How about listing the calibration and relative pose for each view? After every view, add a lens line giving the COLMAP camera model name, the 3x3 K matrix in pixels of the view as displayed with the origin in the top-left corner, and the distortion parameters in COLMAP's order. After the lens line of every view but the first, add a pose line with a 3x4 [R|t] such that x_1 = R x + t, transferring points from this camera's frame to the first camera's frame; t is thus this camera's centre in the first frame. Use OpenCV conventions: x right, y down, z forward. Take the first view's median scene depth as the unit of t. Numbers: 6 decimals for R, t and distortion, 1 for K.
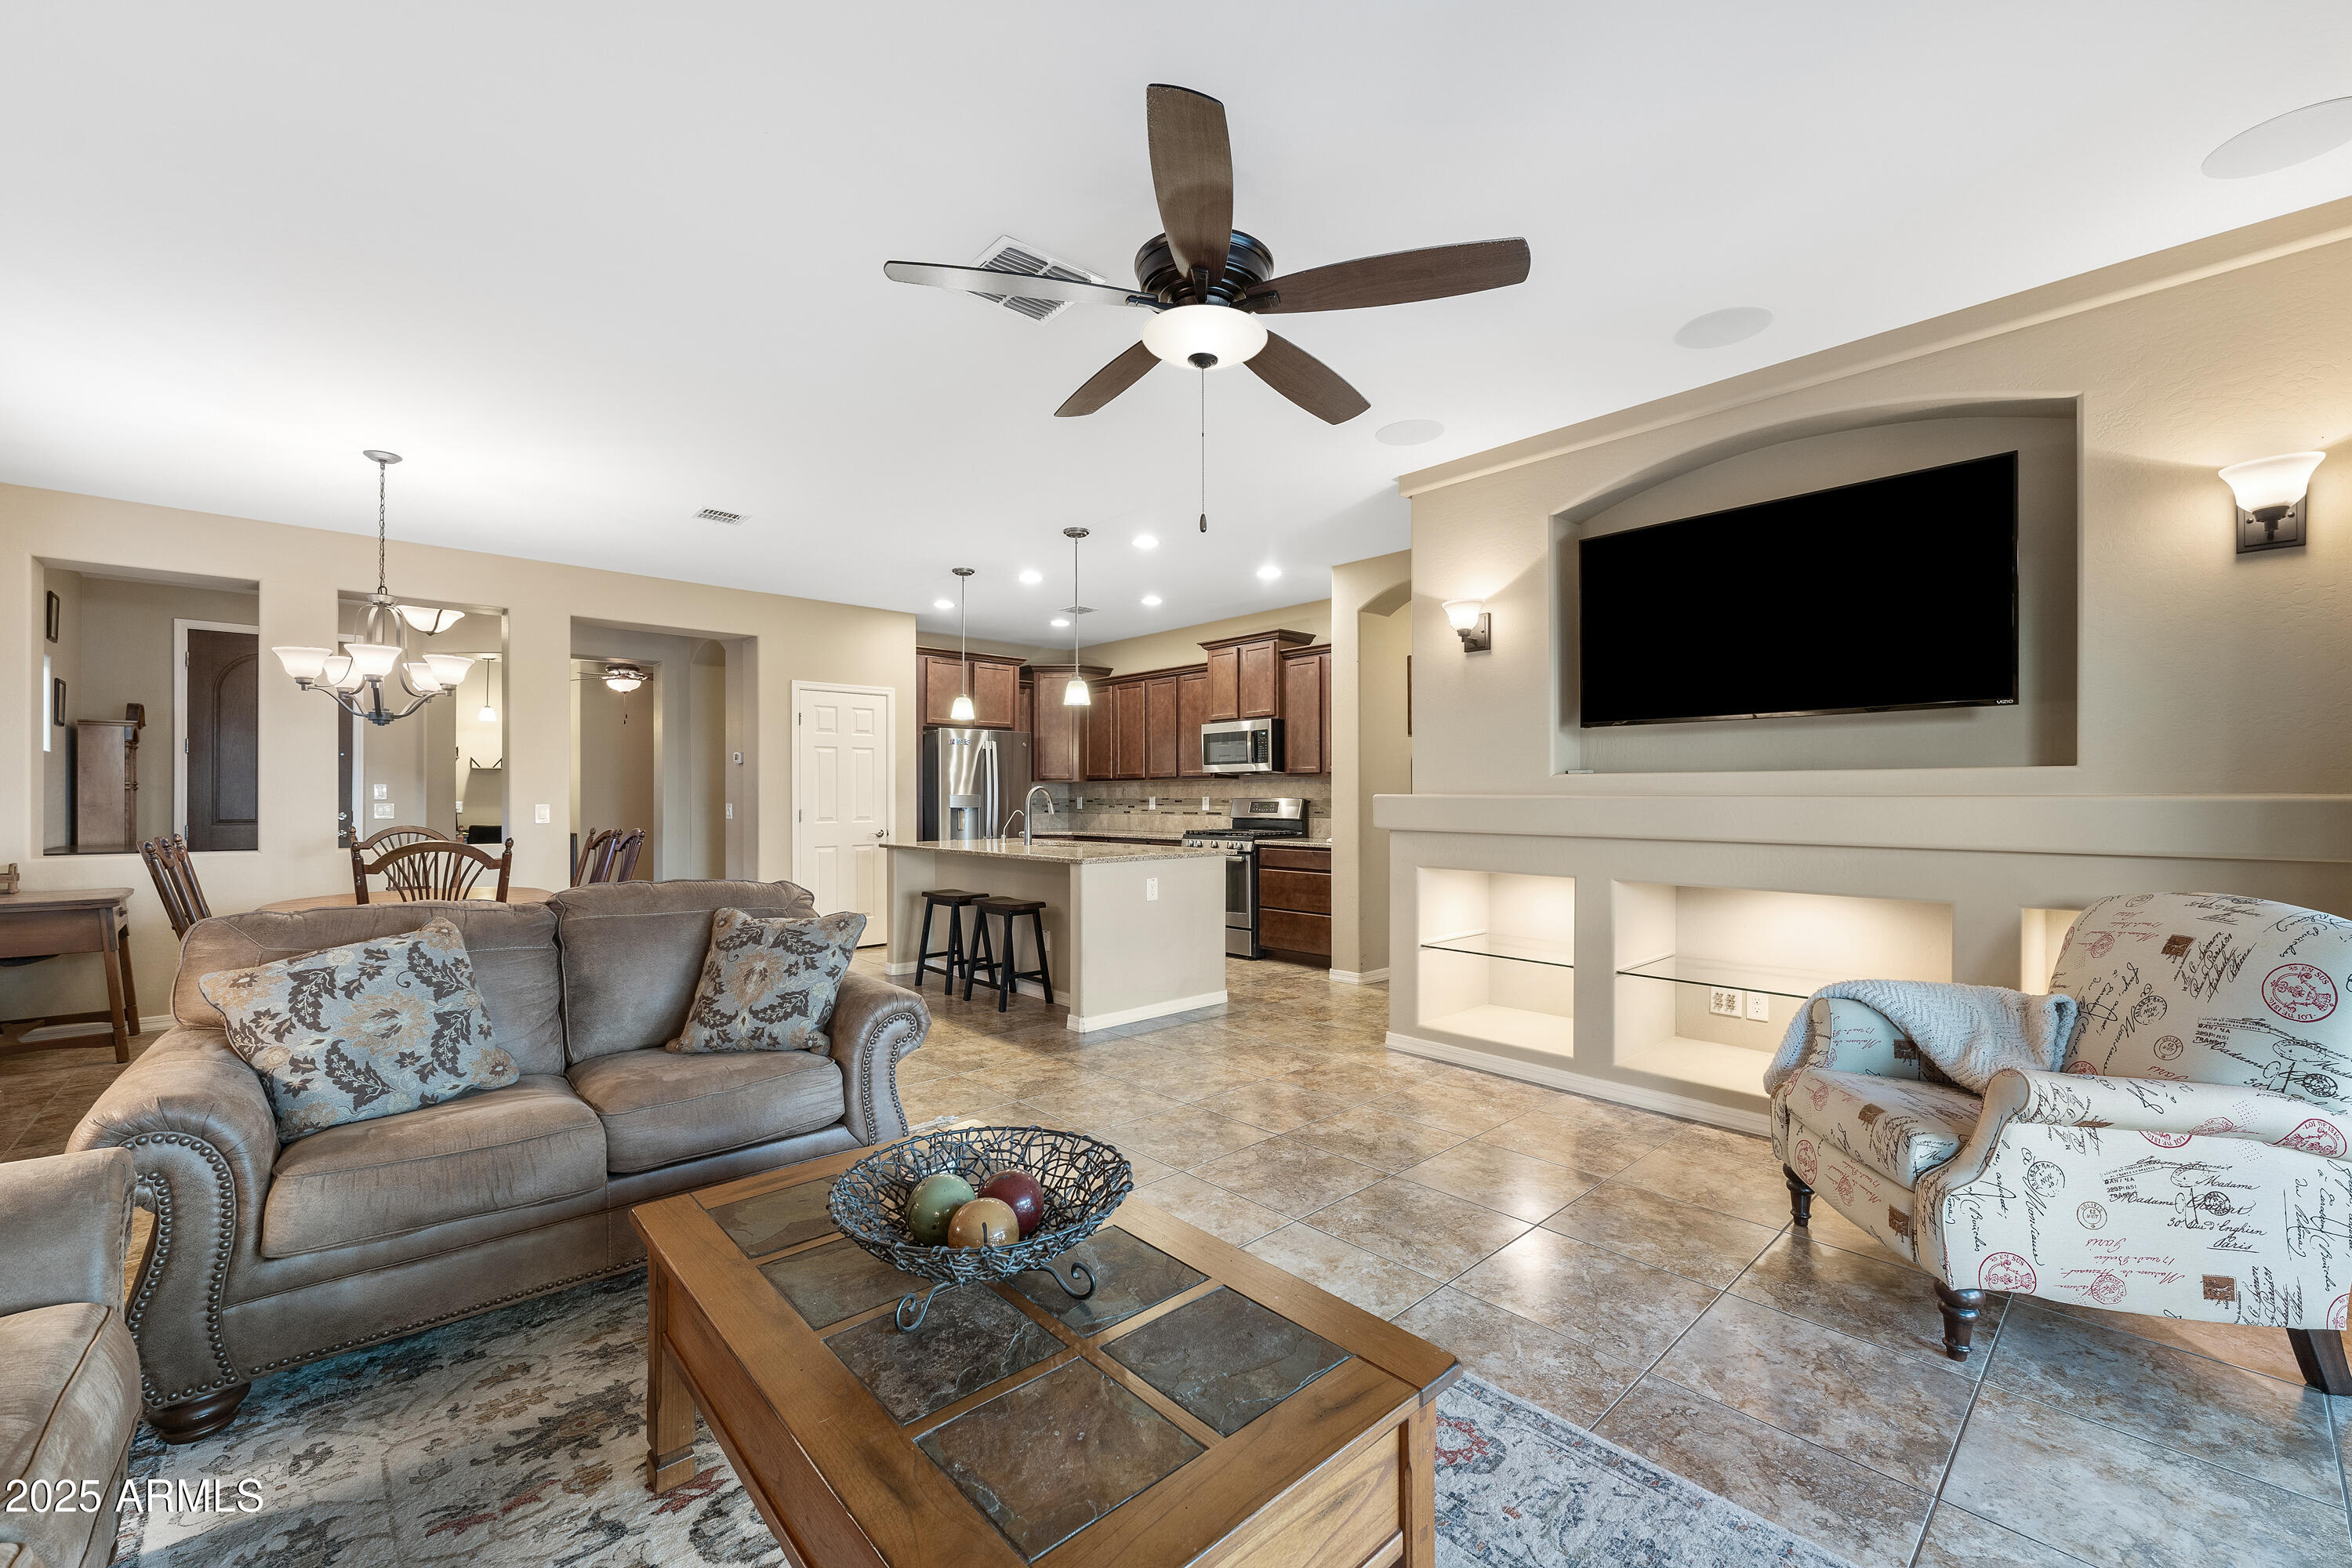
lens RADIAL K [[950.4, 0, 1190.2], [0, 950.4, 803.9], [0, 0, 1]] dist [0.001937, 0.000026]
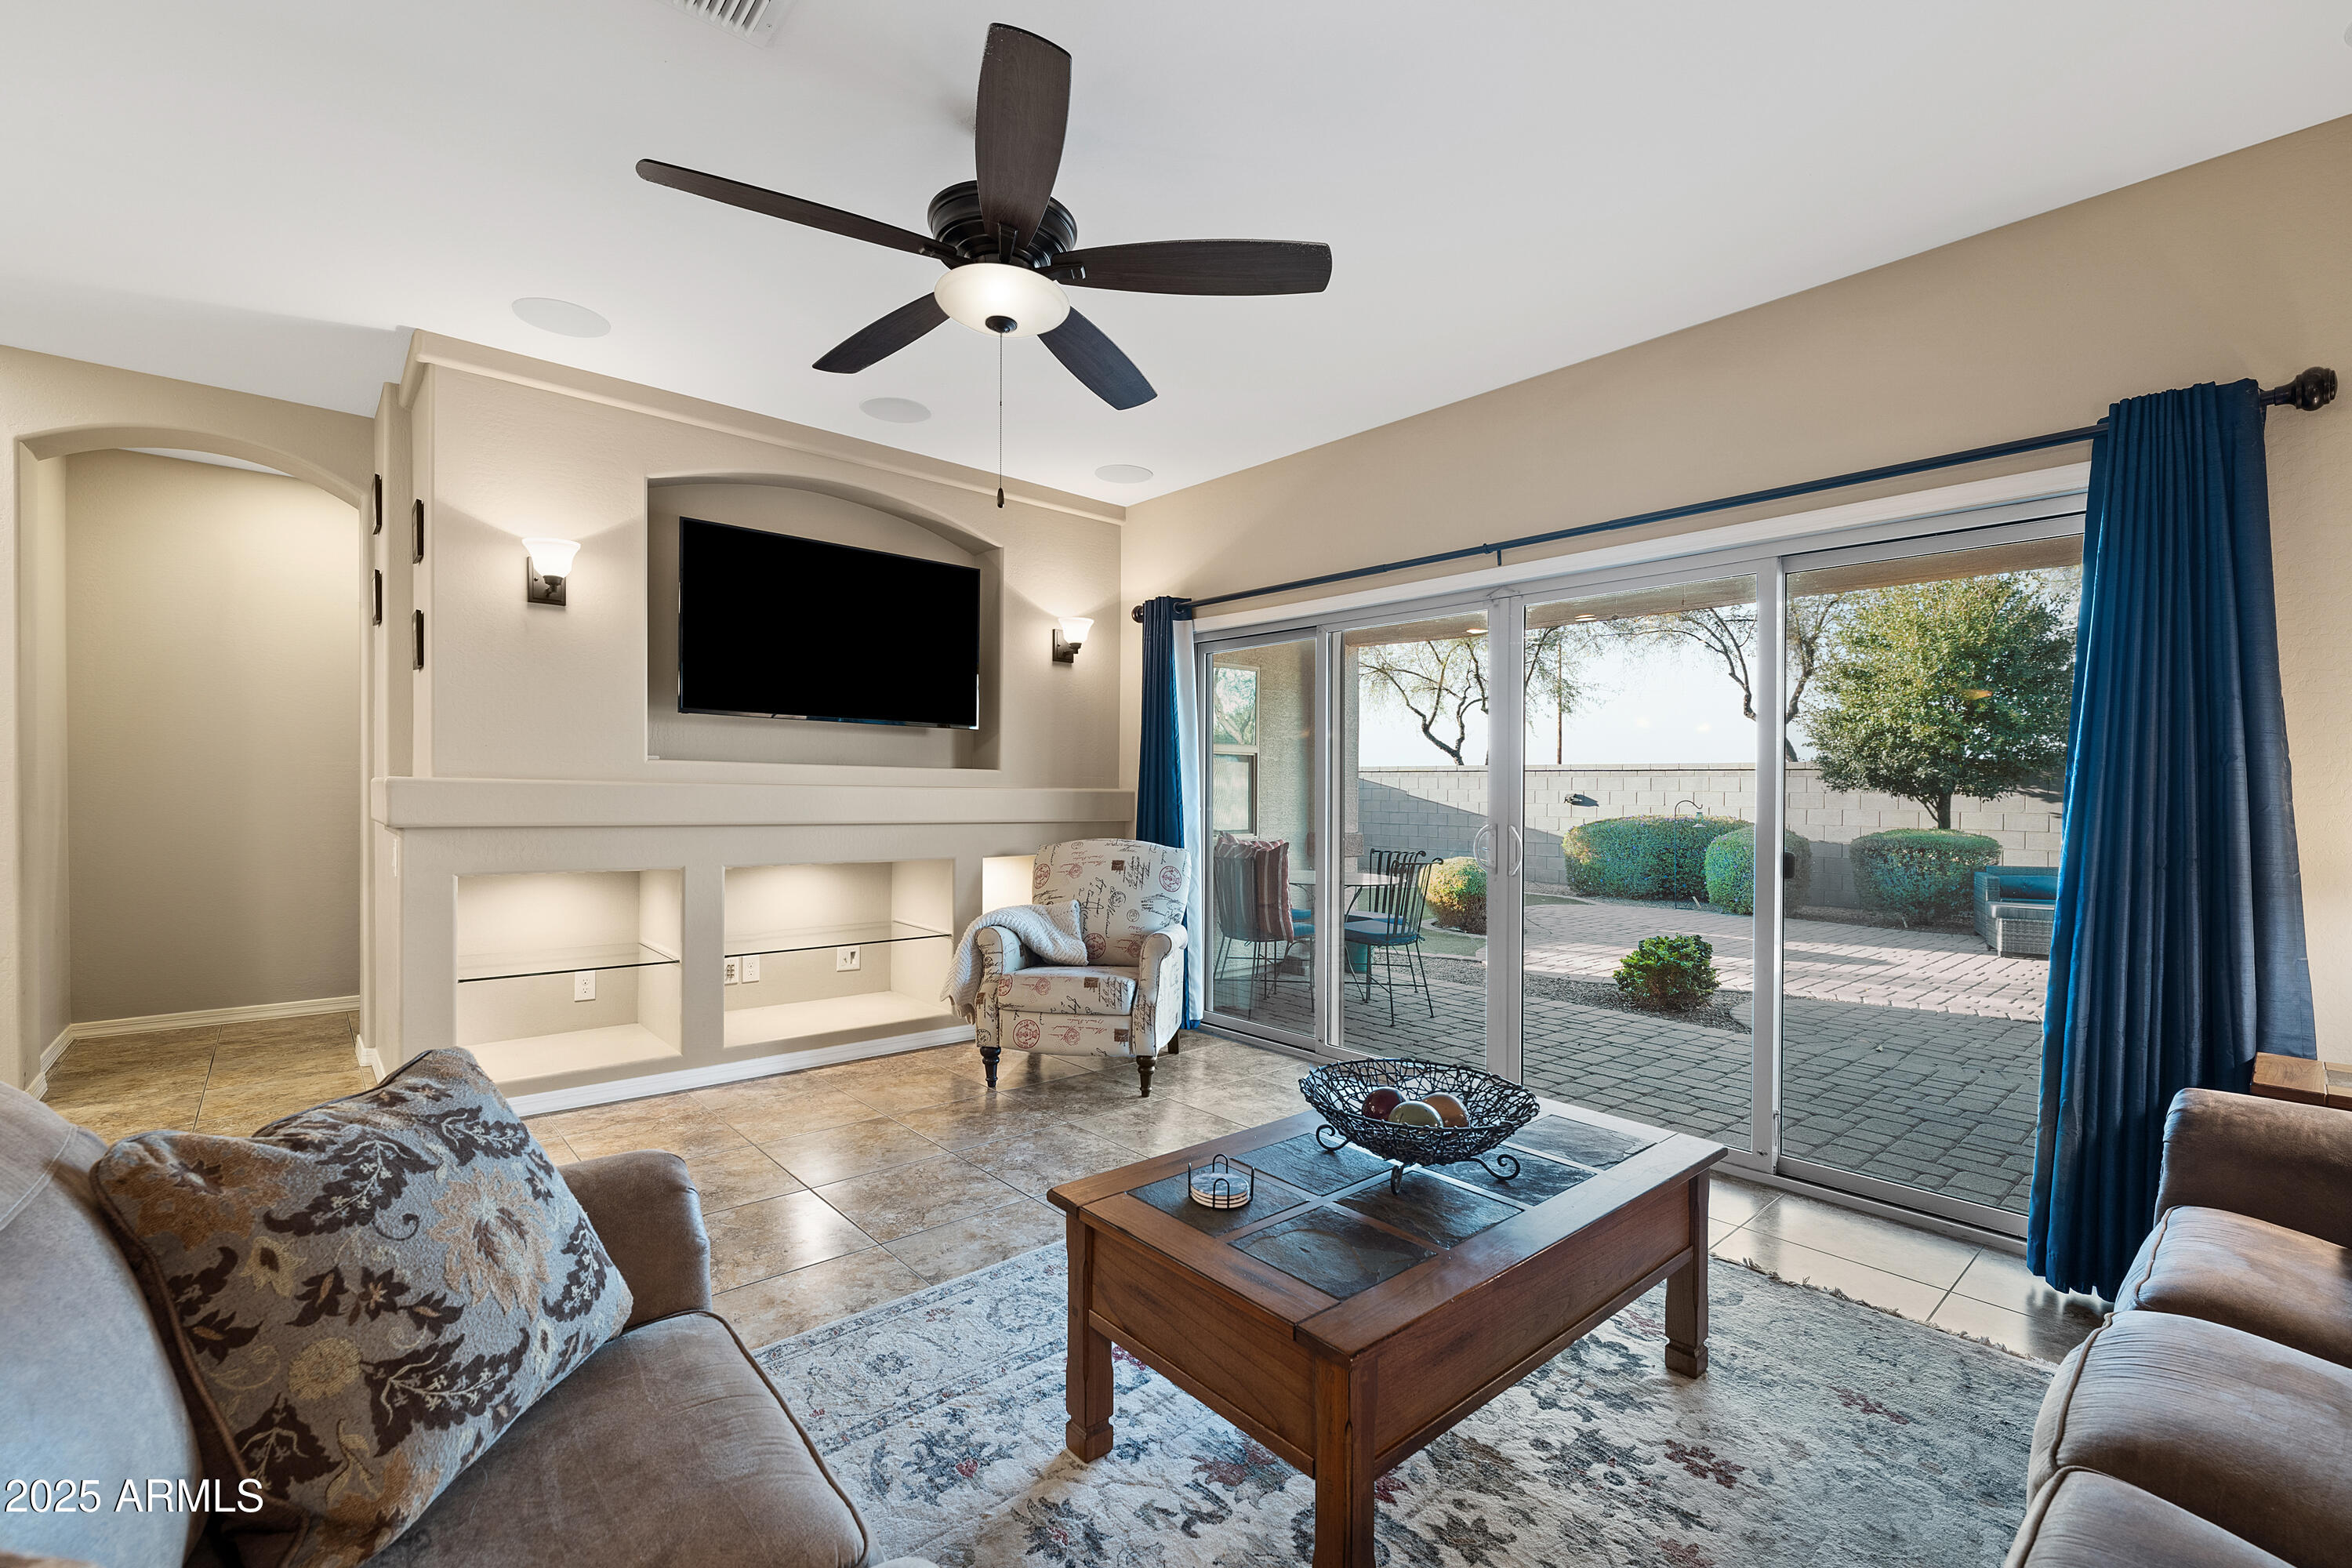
lens RADIAL K [[984.2, 0, 1168.1], [0, 984.2, 802.4], [0, 0, 1]] dist [-0.008542, 0.000483]
pose [[0.028565, -0.010761, 0.999534, -0.578178], [-0.005373, 0.999926, 0.010918, -0.002753], [-0.999578, -0.005683, 0.028505, 0.483633]]
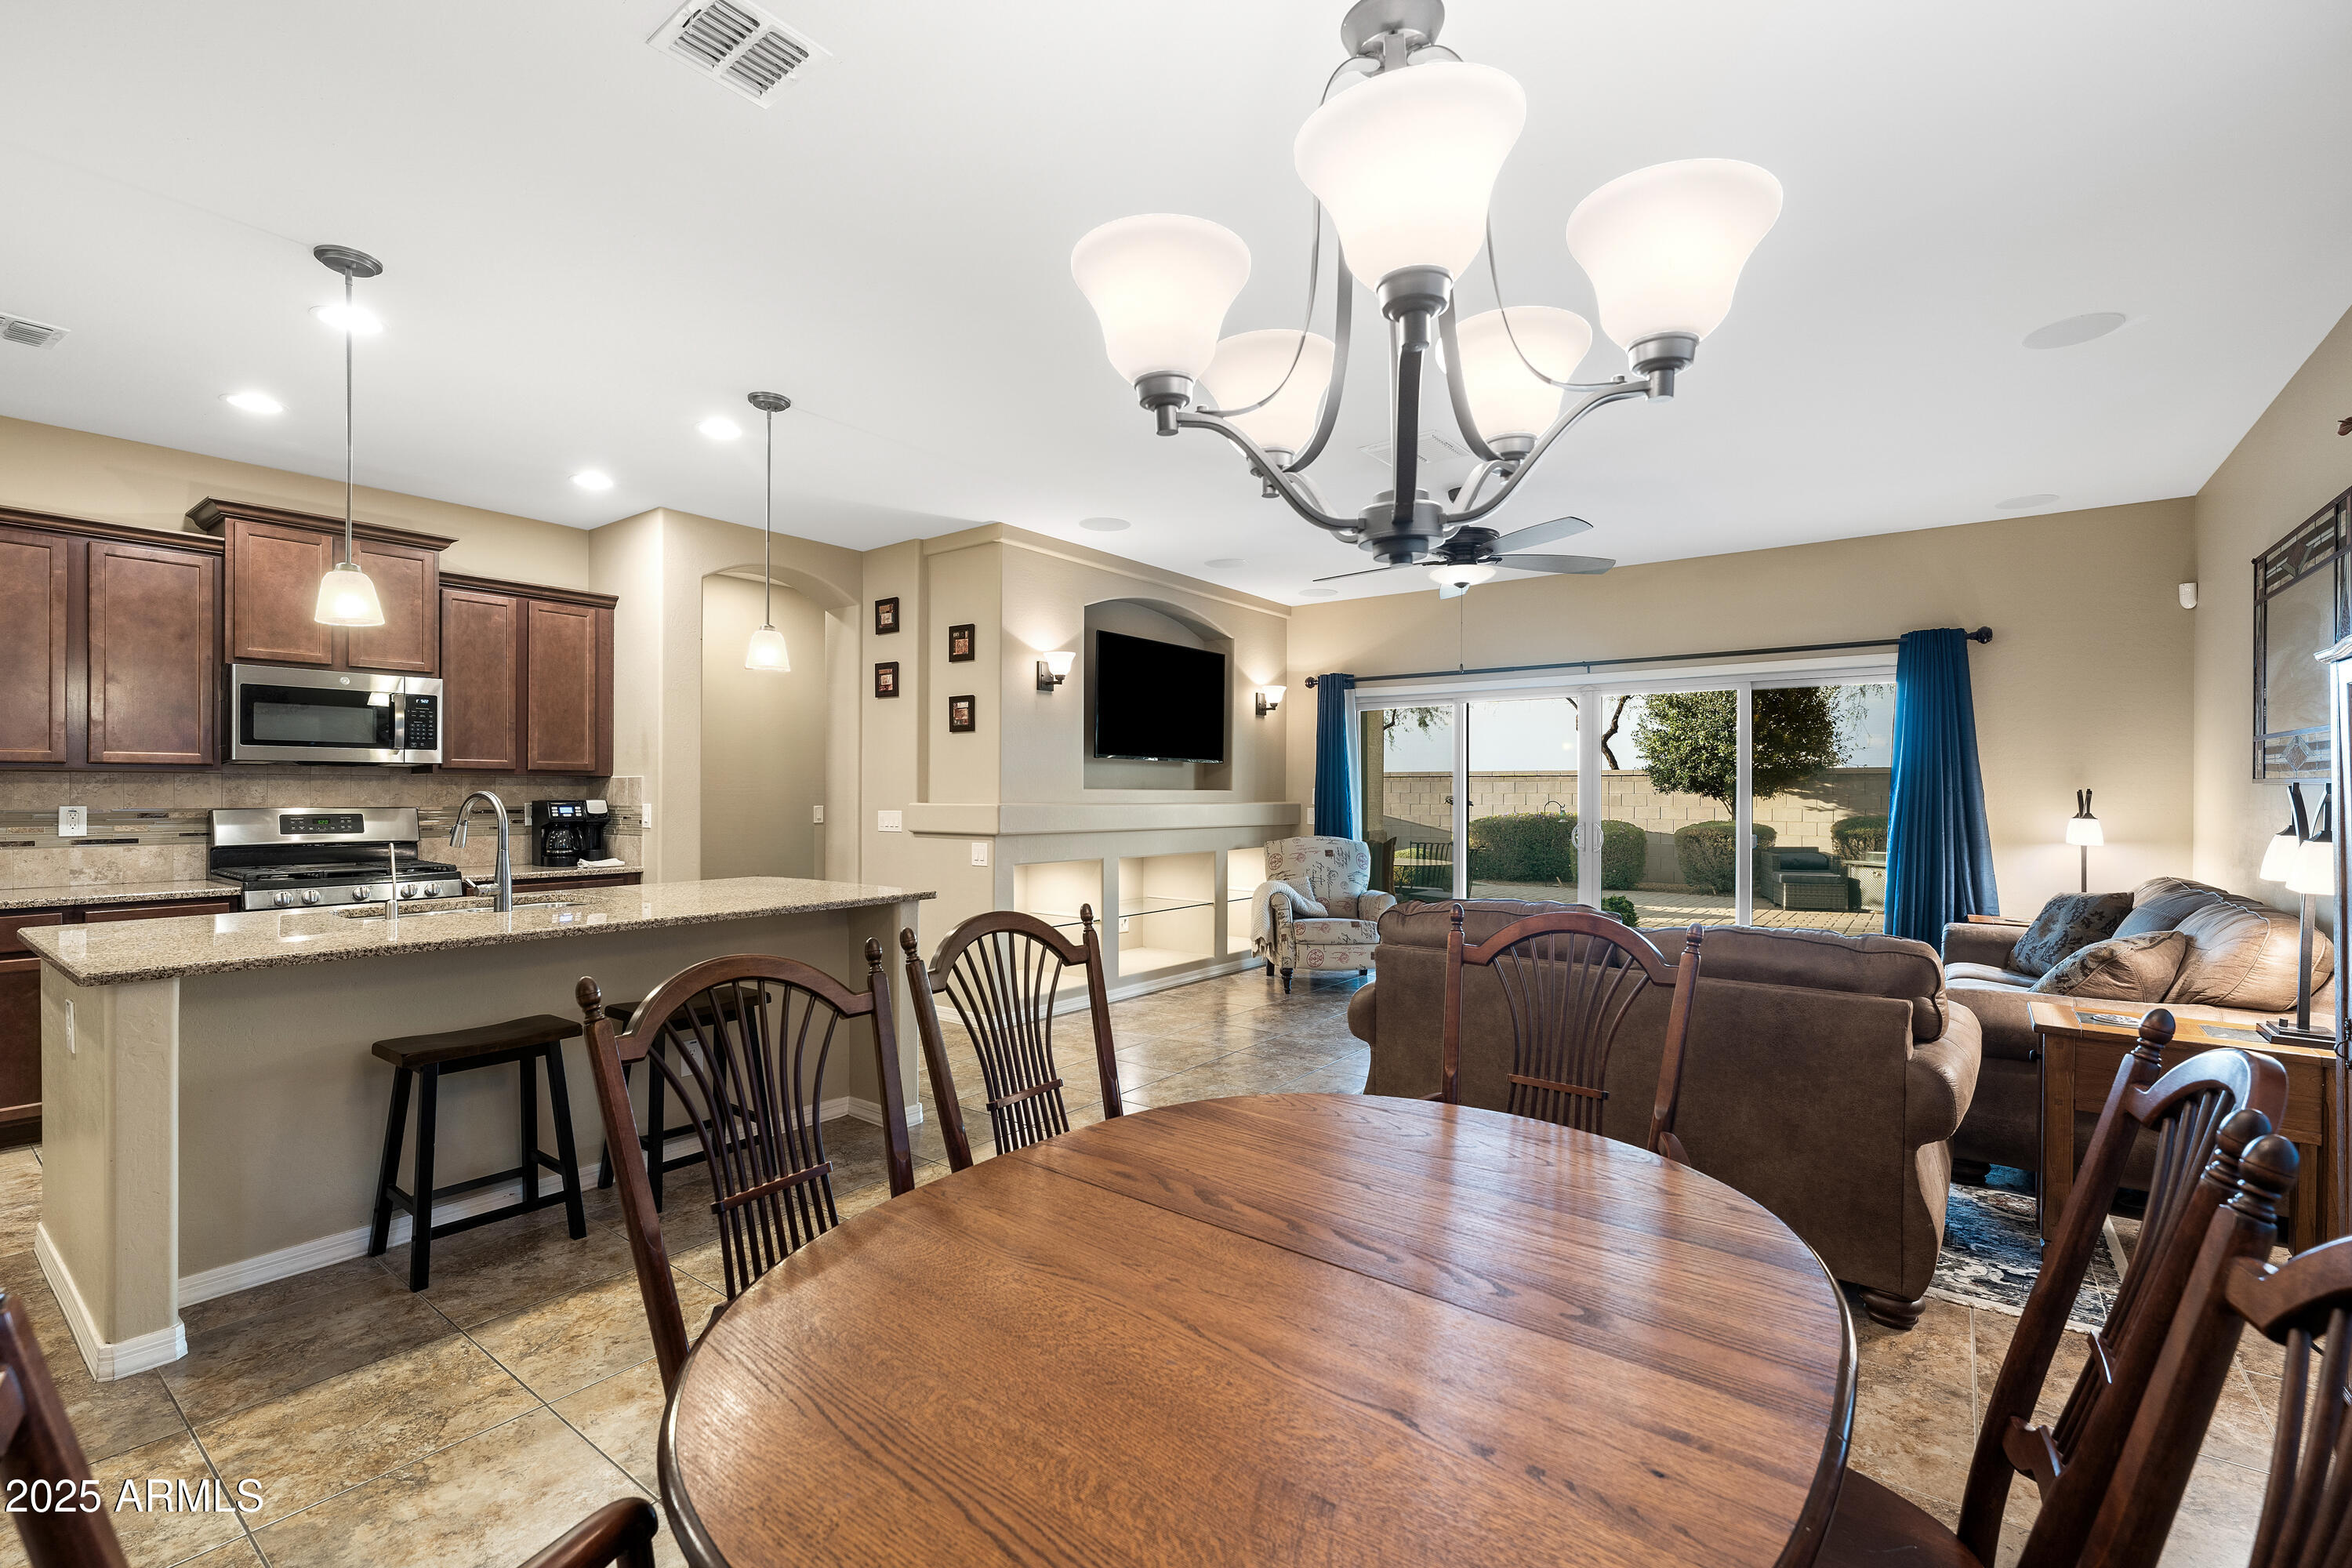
lens RADIAL K [[984.2, 0, 1181.5], [0, 984.2, 797.4], [0, 0, 1]] dist [-0.008542, 0.000483]
pose [[-0.166677, -0.002864, 0.986007, -1.129728], [0.005244, 0.999979, 0.003791, -0.024271], [-0.985998, 0.005803, -0.166659, 1.143177]]
